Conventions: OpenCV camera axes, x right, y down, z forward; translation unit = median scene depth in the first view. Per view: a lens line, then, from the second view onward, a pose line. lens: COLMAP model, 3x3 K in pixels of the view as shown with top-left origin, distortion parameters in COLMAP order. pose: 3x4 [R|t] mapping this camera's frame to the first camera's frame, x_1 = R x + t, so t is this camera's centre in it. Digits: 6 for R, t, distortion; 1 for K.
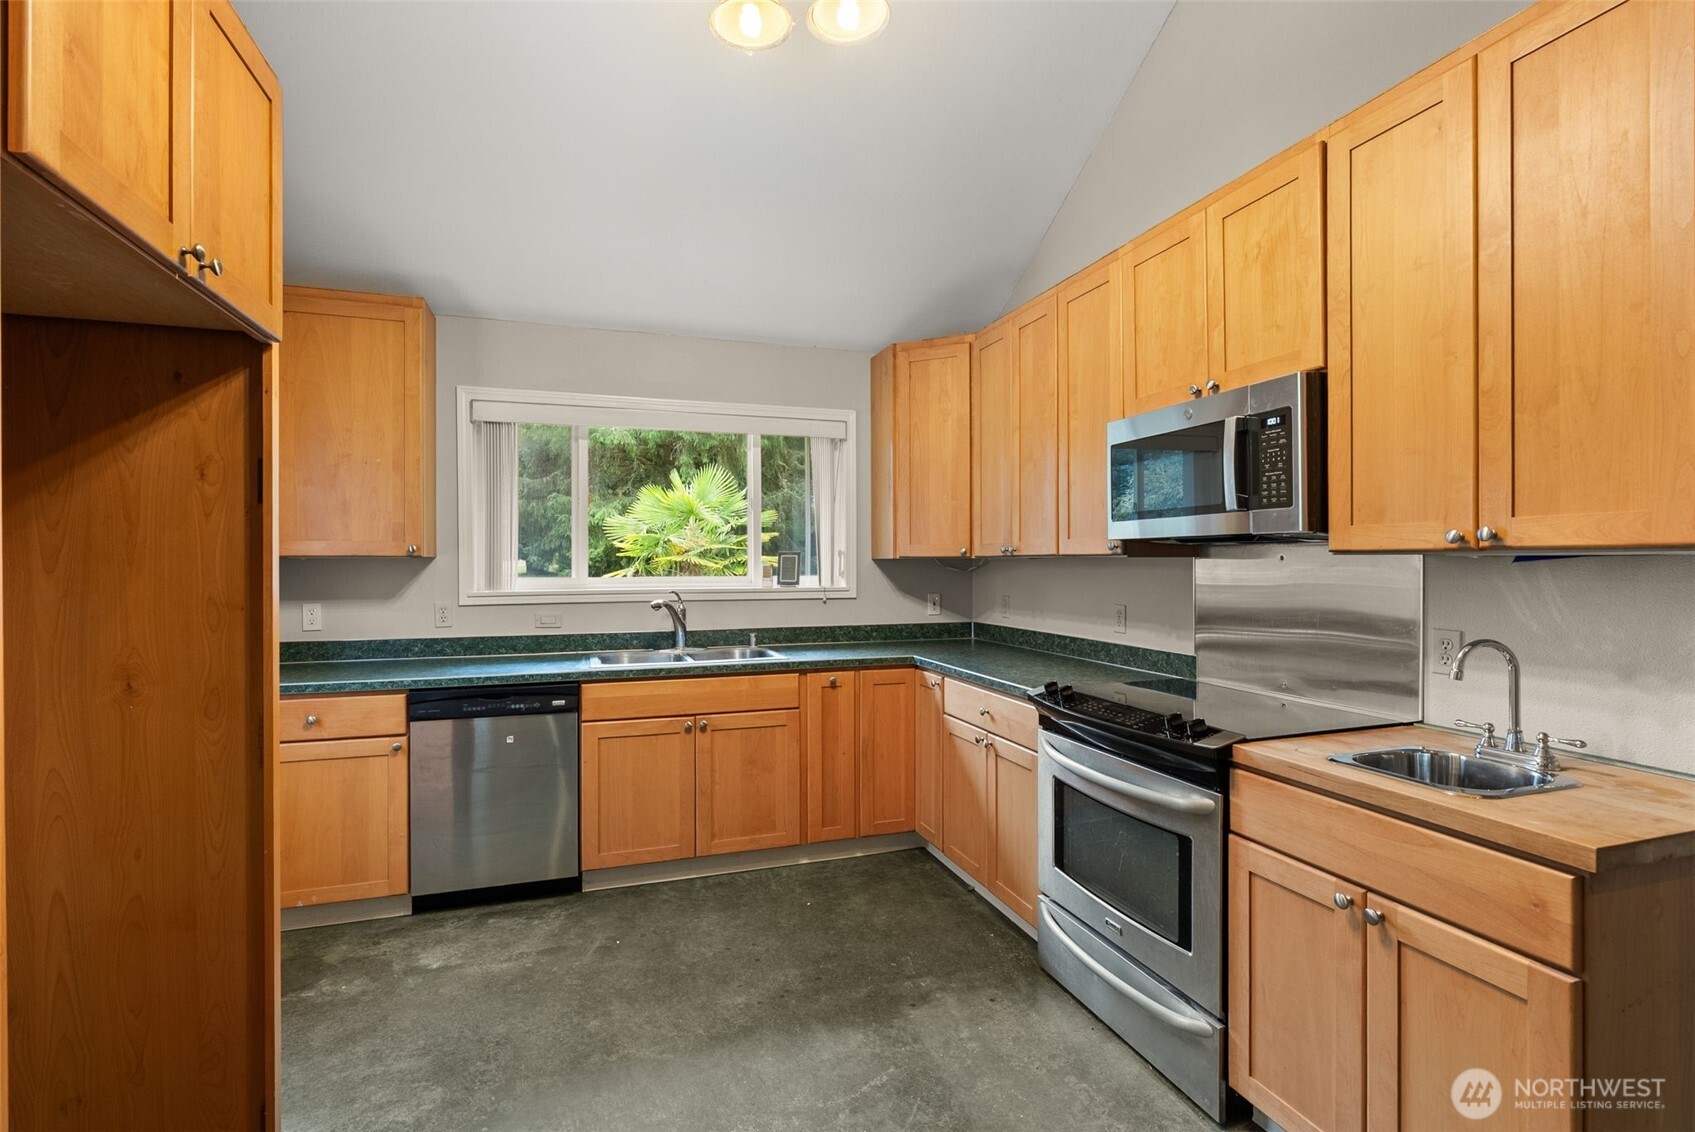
lens RADIAL K [[761.8, 0, 850.8], [0, 761.8, 560.0], [0, 0, 1]] dist [-0.003957, 0.000244]
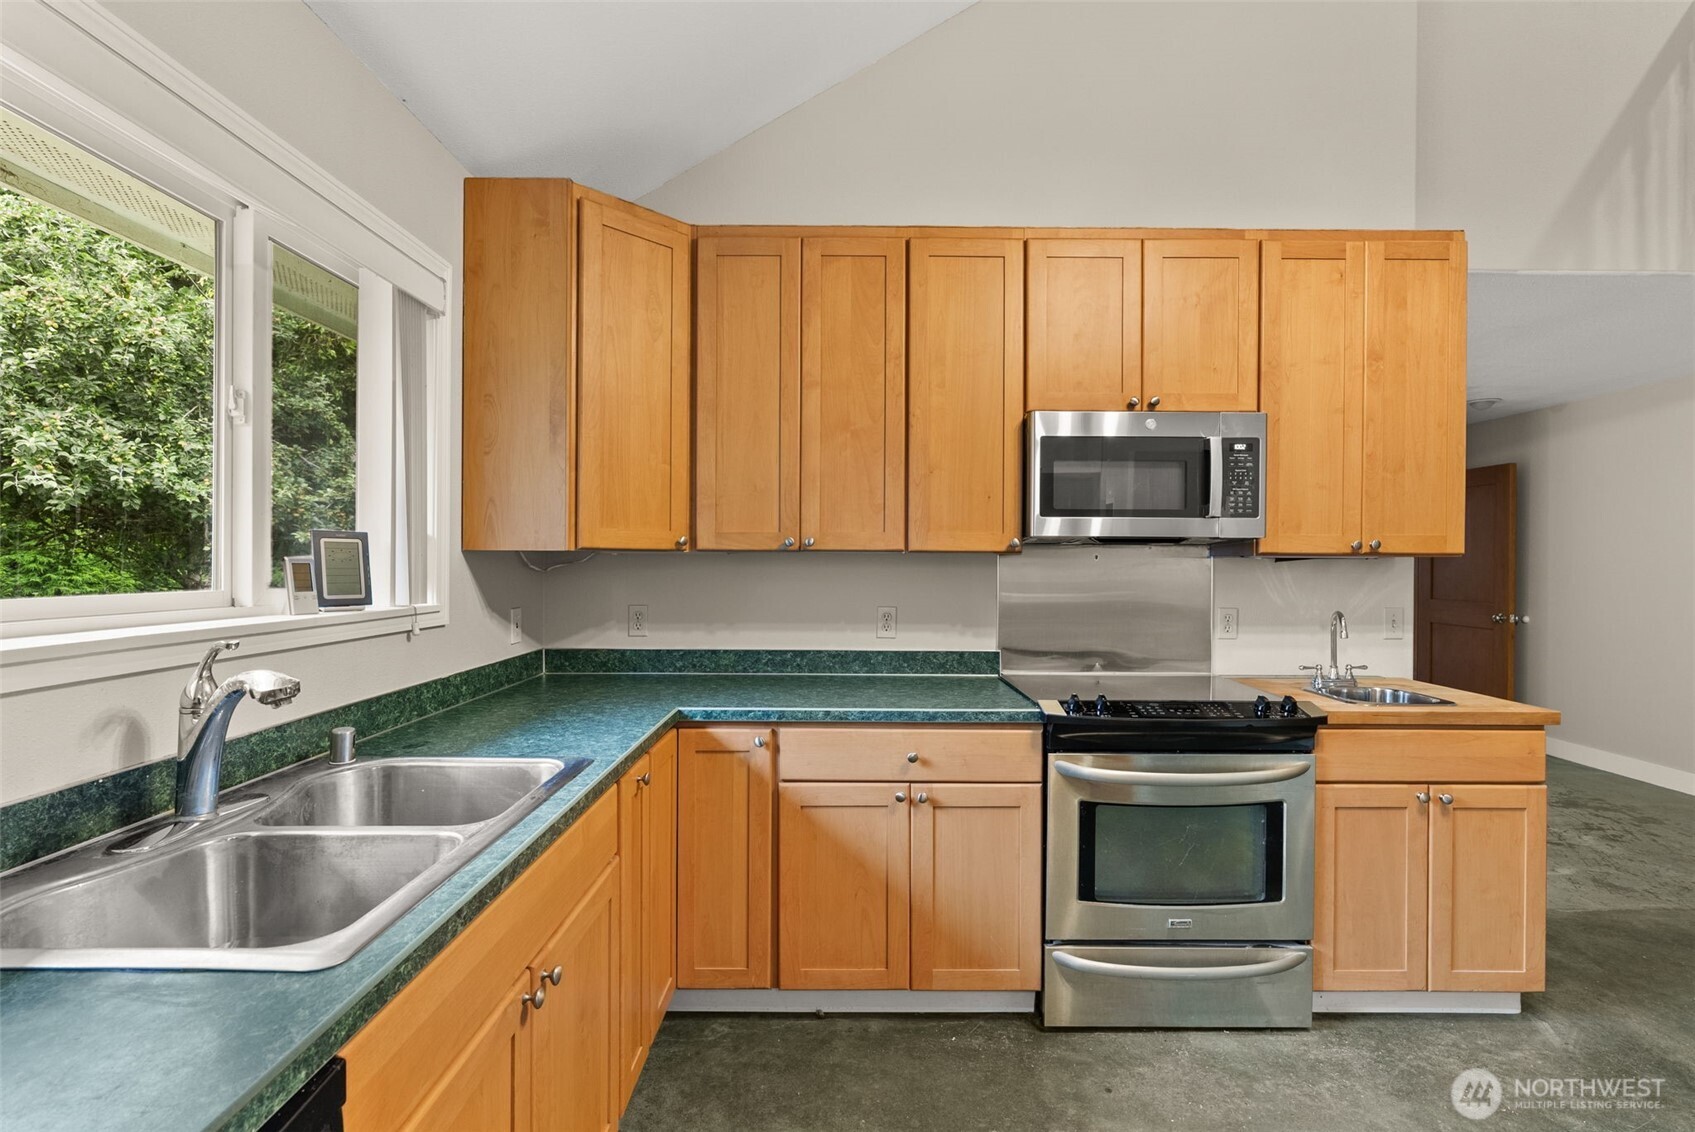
lens RADIAL K [[761.8, 0, 850.8], [0, 761.8, 560.0], [0, 0, 1]] dist [-0.003957, 0.000244]
pose [[0.330724, 0.004833, 0.943715, -0.568114], [-0.008232, 0.999964, -0.002236, 0.006205], [-0.943692, -0.007029, 0.330752, 0.823020]]
